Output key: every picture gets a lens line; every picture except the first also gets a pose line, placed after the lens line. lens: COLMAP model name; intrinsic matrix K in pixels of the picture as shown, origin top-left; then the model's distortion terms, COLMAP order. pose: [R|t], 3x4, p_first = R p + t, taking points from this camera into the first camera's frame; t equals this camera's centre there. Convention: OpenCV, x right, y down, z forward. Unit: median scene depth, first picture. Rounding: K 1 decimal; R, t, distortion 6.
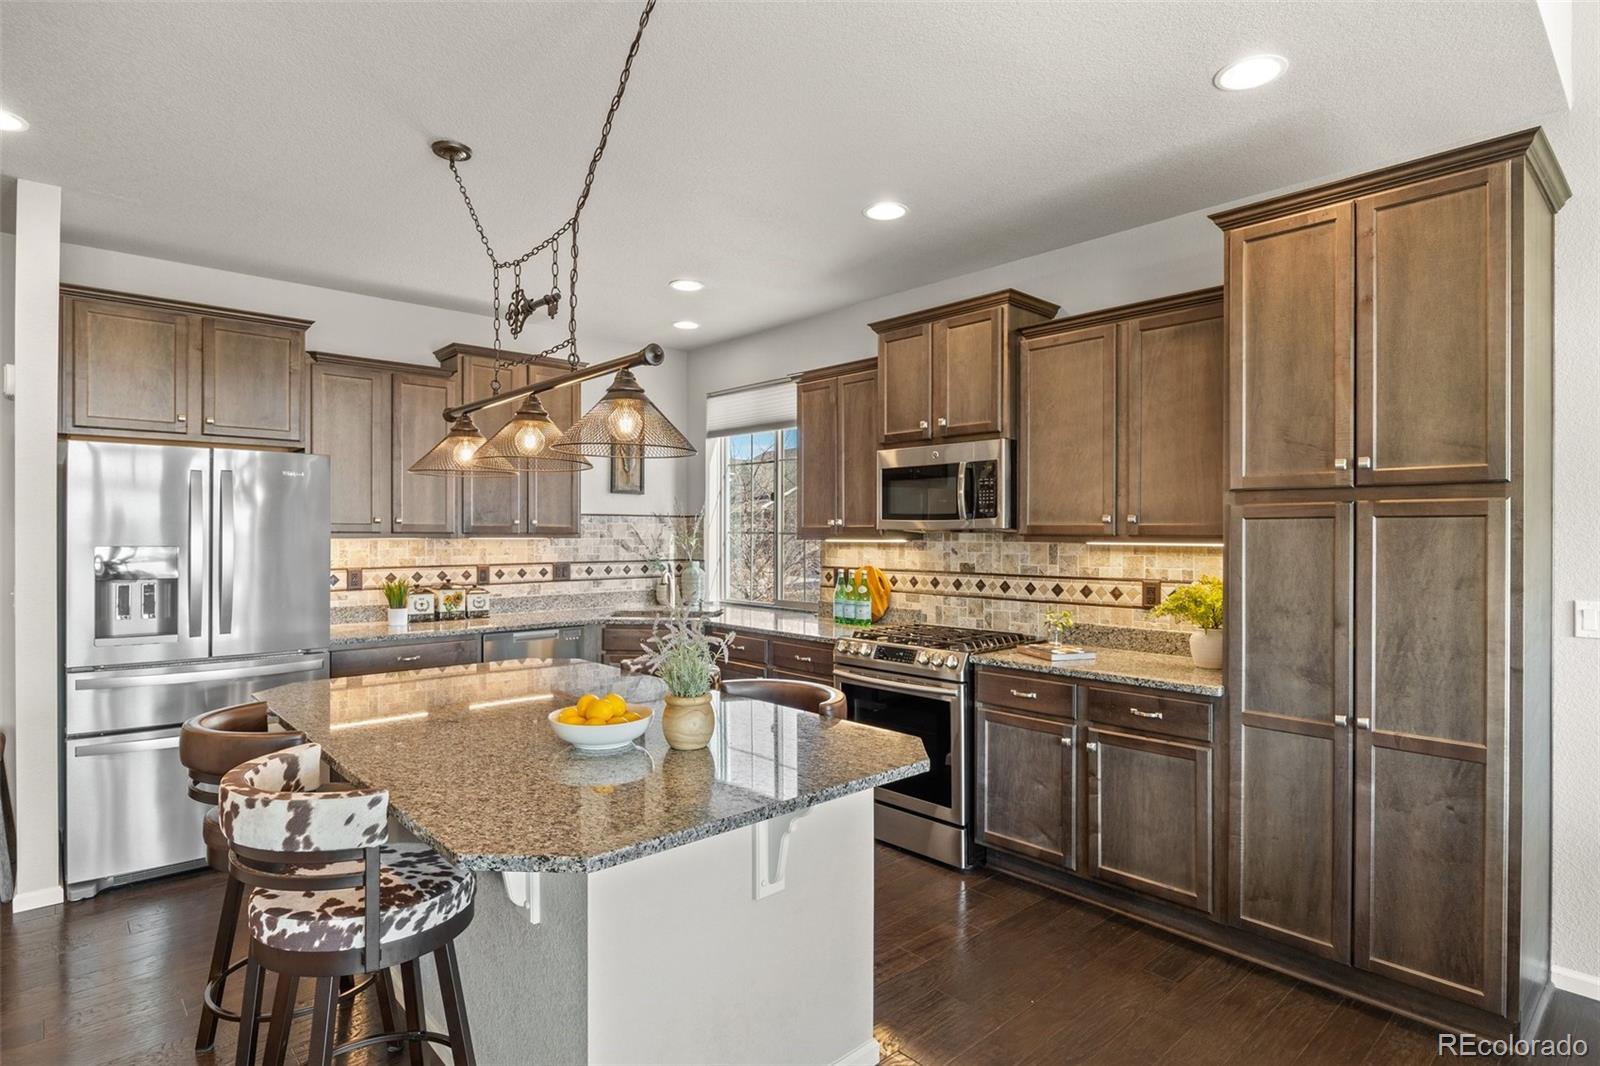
lens RADIAL K [[837.0, 0, 800.0], [0, 837.0, 533.0], [0, 0, 1]] dist [0.000266, -0.000015]
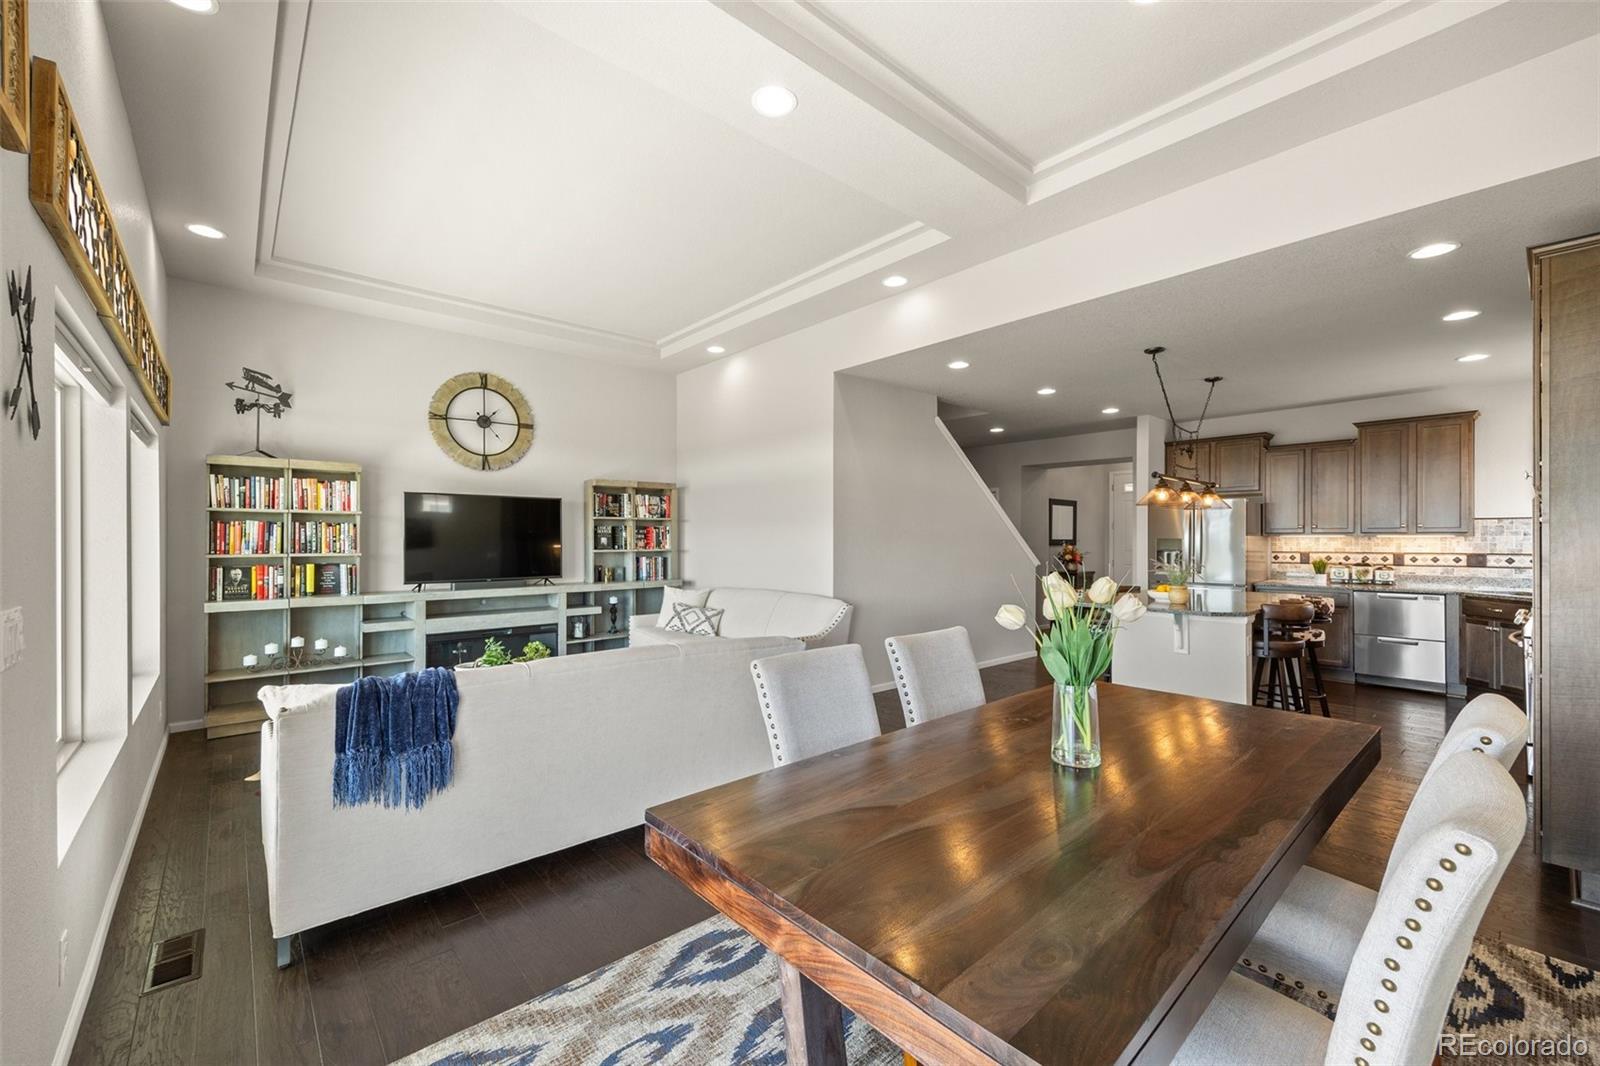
lens RADIAL K [[644.5, 0, 797.2], [0, 644.5, 539.5], [0, 0, 1]] dist [0.005496, -0.000252]
pose [[-0.020236, -0.001036, -0.999795, 1.013891], [0.000220, 0.999999, -0.001041, 0.015824], [0.999795, -0.000241, -0.020236, -0.124474]]
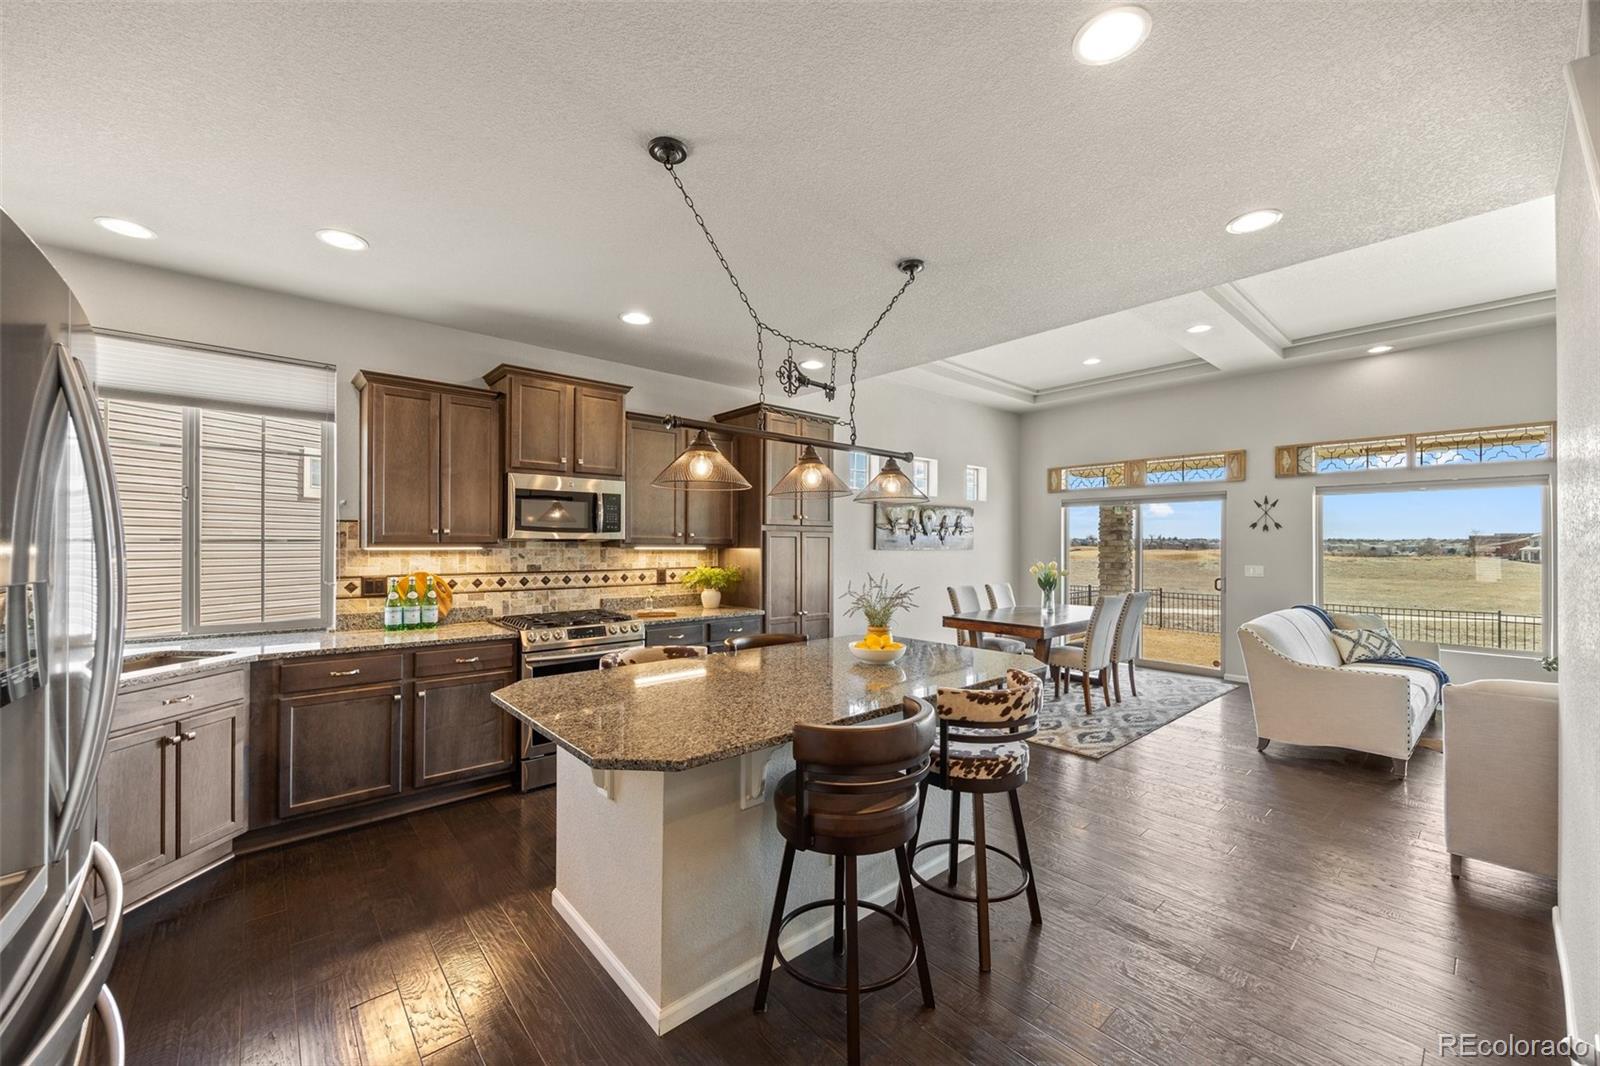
lens RADIAL K [[617.7, 0, 797.8], [0, 617.7, 539.3], [0, 0, 1]] dist [-0.003534, 0.000115]
pose [[0.015065, 0.005738, 0.999870, -0.773385], [-0.004664, 0.999973, -0.005669, -0.000378], [-0.999876, -0.004578, 0.015091, 0.573498]]
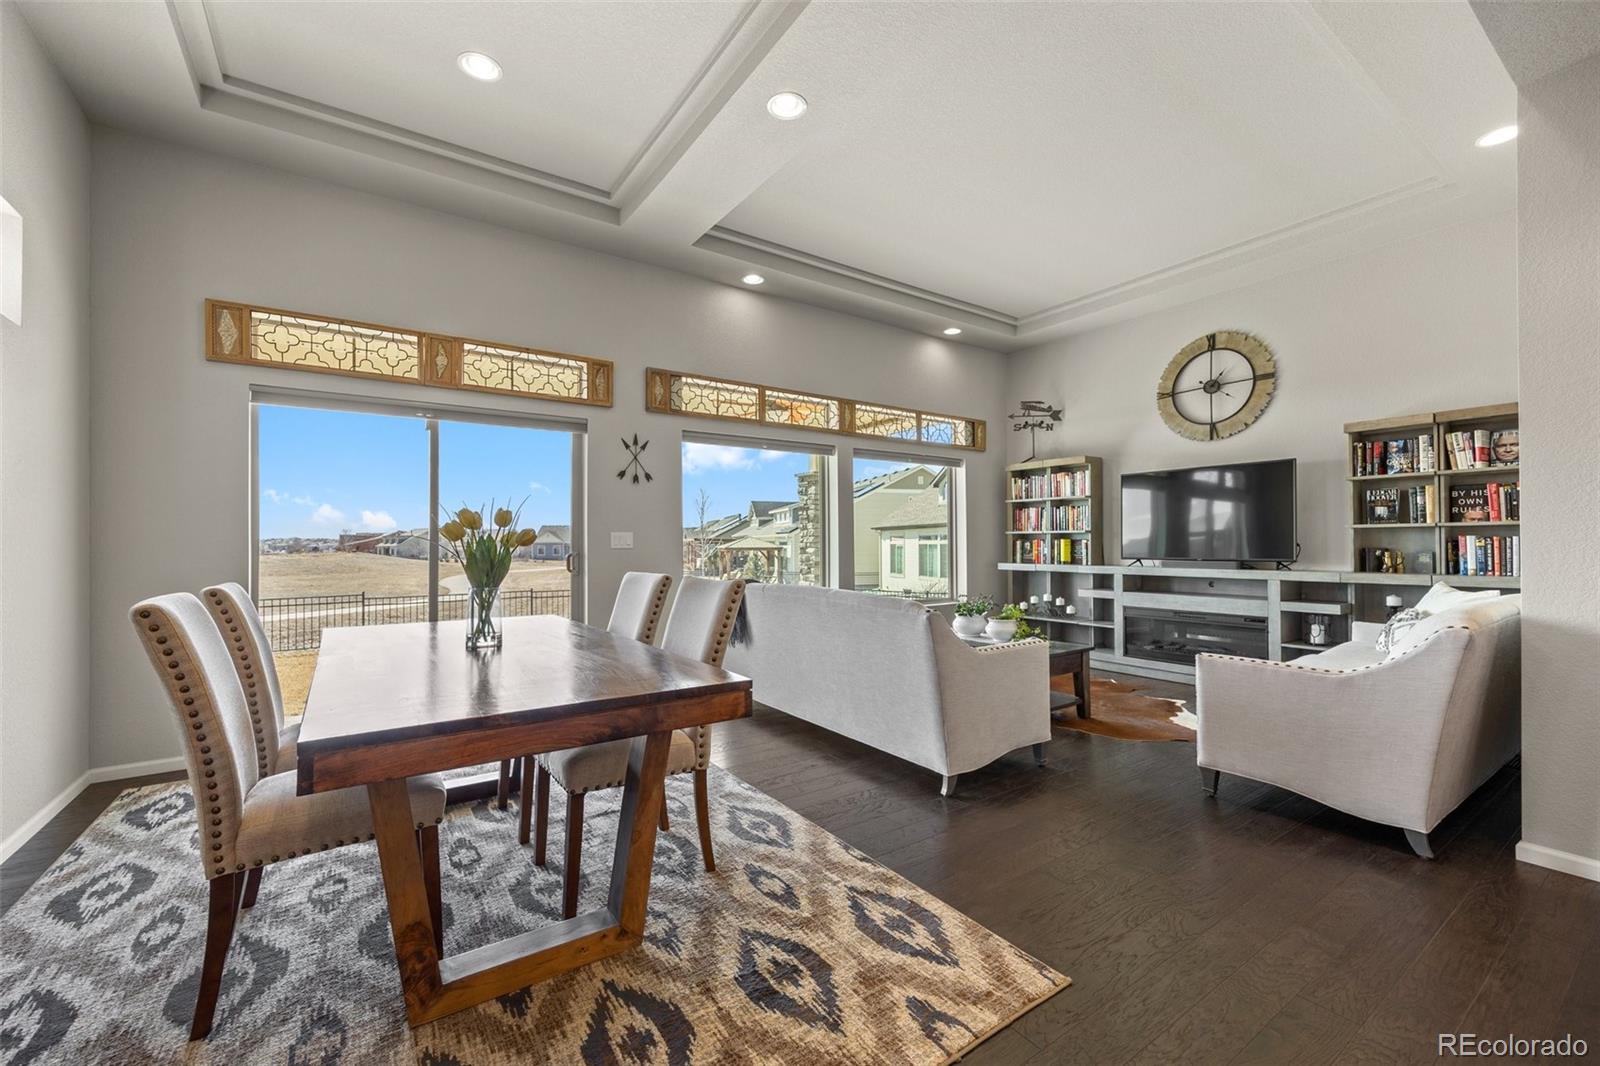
lens RADIAL K [[644.5, 0, 797.2], [0, 644.5, 539.5], [0, 0, 1]] dist [0.005496, -0.000252]
pose [[-0.991022, 0.000409, 0.133700, 0.286275], [-0.000459, 0.999979, -0.006463, 0.068663], [-0.133700, -0.006466, -0.991001, 0.528431]]
